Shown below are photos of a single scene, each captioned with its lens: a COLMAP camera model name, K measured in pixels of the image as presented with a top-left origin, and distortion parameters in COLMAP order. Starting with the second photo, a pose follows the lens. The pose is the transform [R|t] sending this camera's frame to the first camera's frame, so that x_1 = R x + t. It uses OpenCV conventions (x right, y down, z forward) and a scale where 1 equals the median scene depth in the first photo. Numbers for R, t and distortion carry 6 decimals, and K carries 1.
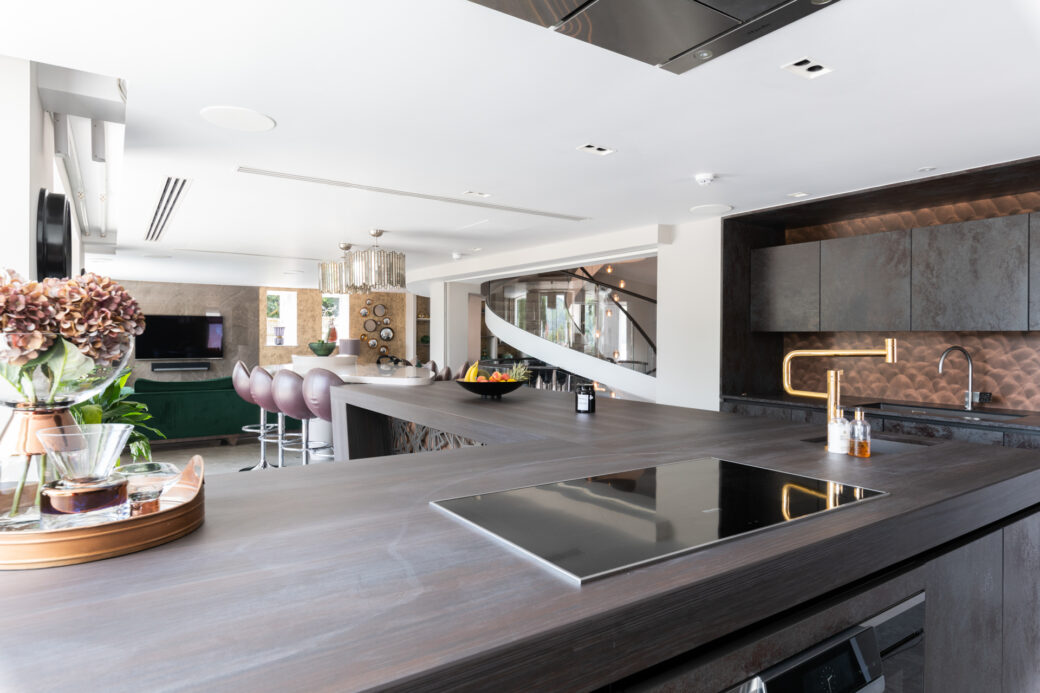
lens RADIAL K [[616.2, 0, 527.1], [0, 616.2, 342.0], [0, 0, 1]] dist [0.002118, 0.000125]
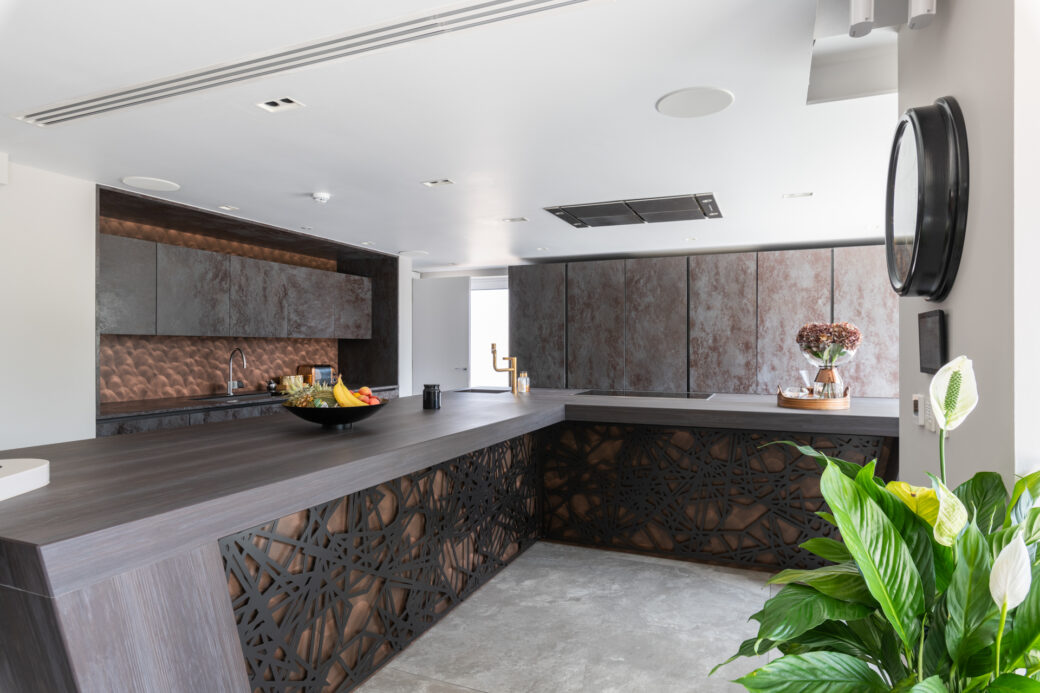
lens RADIAL K [[593.7, 0, 524.1], [0, 593.7, 341.7], [0, 0, 1]] dist [-0.000409, 0.000078]
pose [[-0.544111, -0.000045, 0.839013, -0.660334], [0.002559, 0.999995, 0.001713, -0.007117], [-0.839010, 0.003079, -0.544108, 1.066015]]
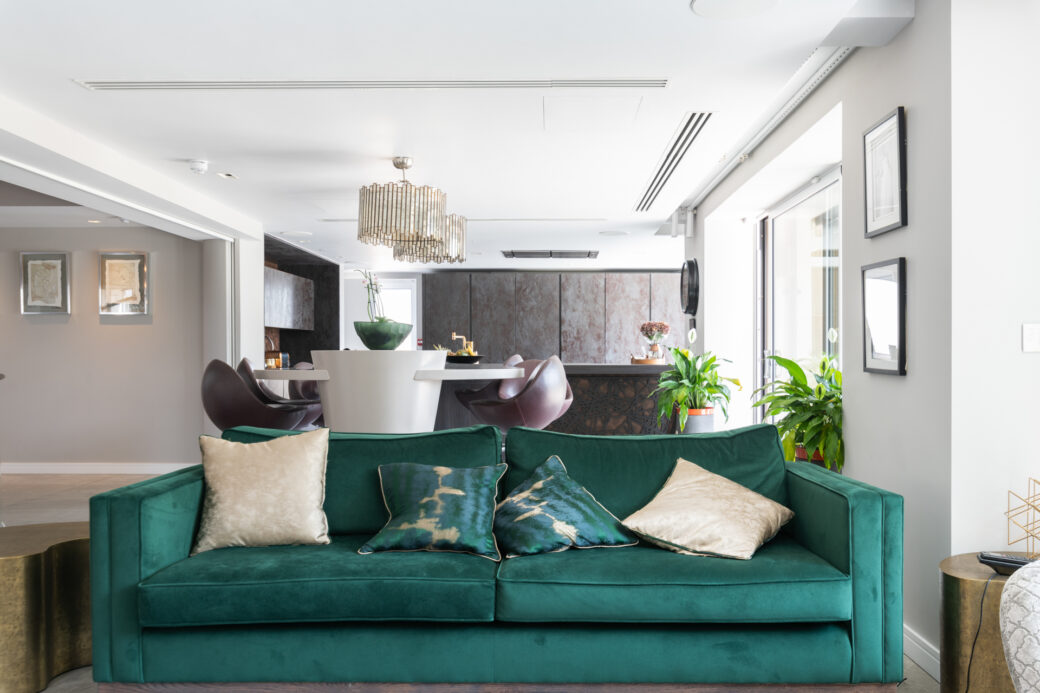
lens RADIAL K [[866.9, 0, 526.2], [0, 866.9, 351.5], [0, 0, 1]] dist [-0.006341, -0.001652]
pose [[-0.812601, -0.004632, 0.582802, -1.361714], [0.000955, 0.999956, 0.009280, 0.032822], [-0.582820, 0.008097, -0.812561, 2.536548]]
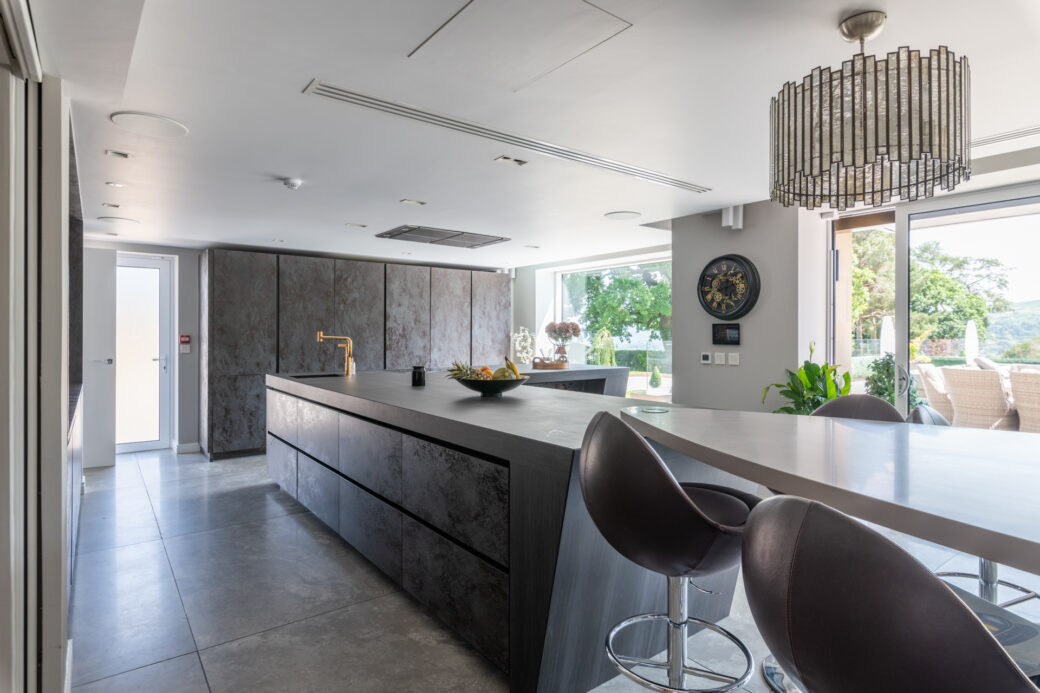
lens RADIAL K [[560.3, 0, 530.5], [0, 560.3, 340.3], [0, 0, 1]] dist [0.004449, 0.001137]
pose [[-0.997969, -0.007509, -0.063265, 0.025012], [-0.008762, 0.999771, 0.019547, -0.011370], [0.063104, 0.020061, -0.997805, 1.751205]]
